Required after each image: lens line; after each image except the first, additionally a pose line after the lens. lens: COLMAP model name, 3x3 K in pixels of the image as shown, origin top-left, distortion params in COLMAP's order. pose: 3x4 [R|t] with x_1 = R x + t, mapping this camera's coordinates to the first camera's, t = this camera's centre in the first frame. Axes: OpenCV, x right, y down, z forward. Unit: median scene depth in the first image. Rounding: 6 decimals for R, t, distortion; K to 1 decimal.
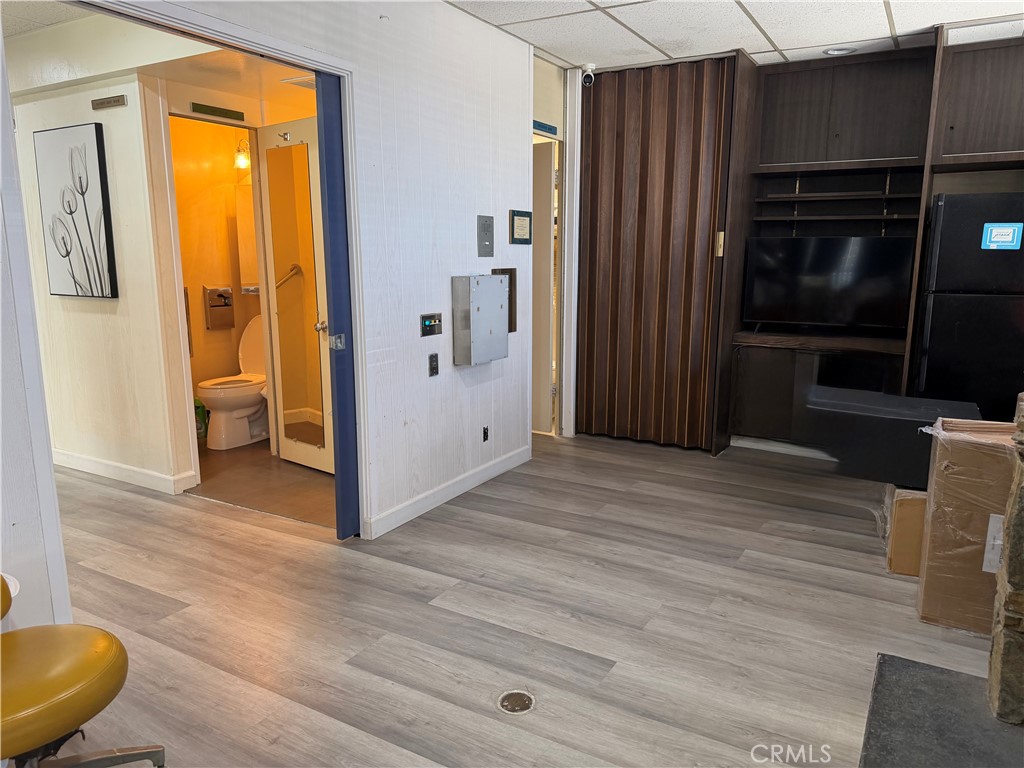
lens RADIAL K [[725.8, 0, 512.0], [0, 725.8, 384.0], [0, 0, 1]] dist [0.021189, -0.002116]
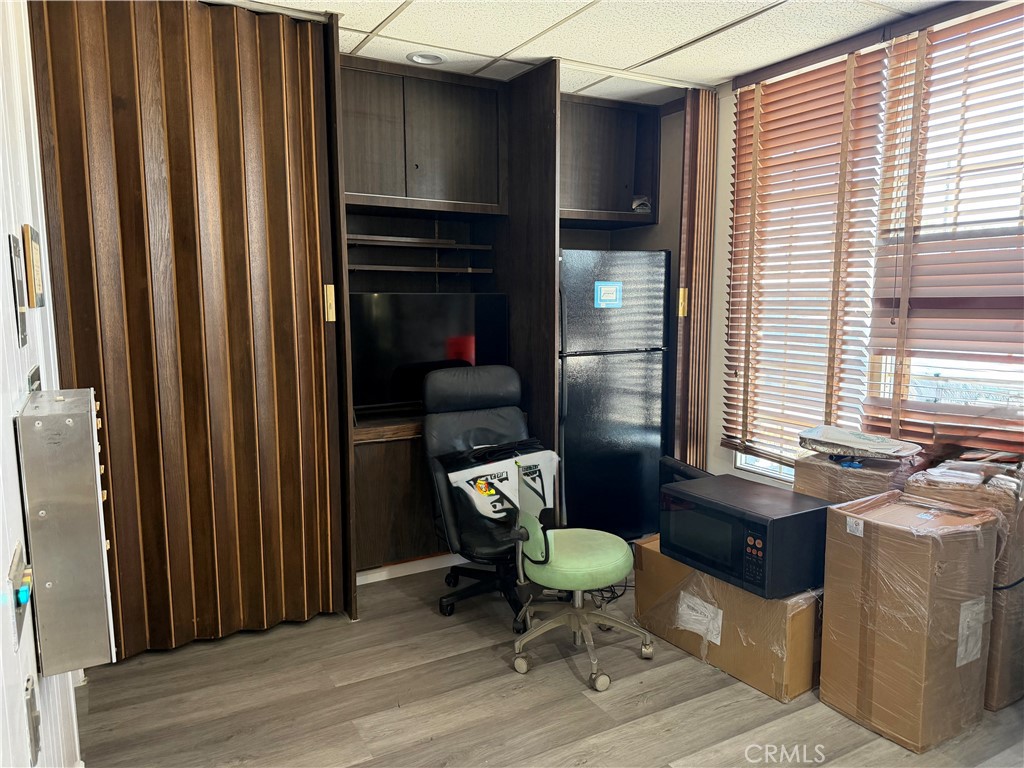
lens RADIAL K [[725.8, 0, 512.0], [0, 725.8, 384.0], [0, 0, 1]] dist [0.021189, -0.002116]
pose [[0.505145, -0.106942, 0.856383, -0.221213], [0.161678, 0.986452, 0.027817, -0.121959], [-0.847755, 0.124406, 0.515591, 0.577310]]
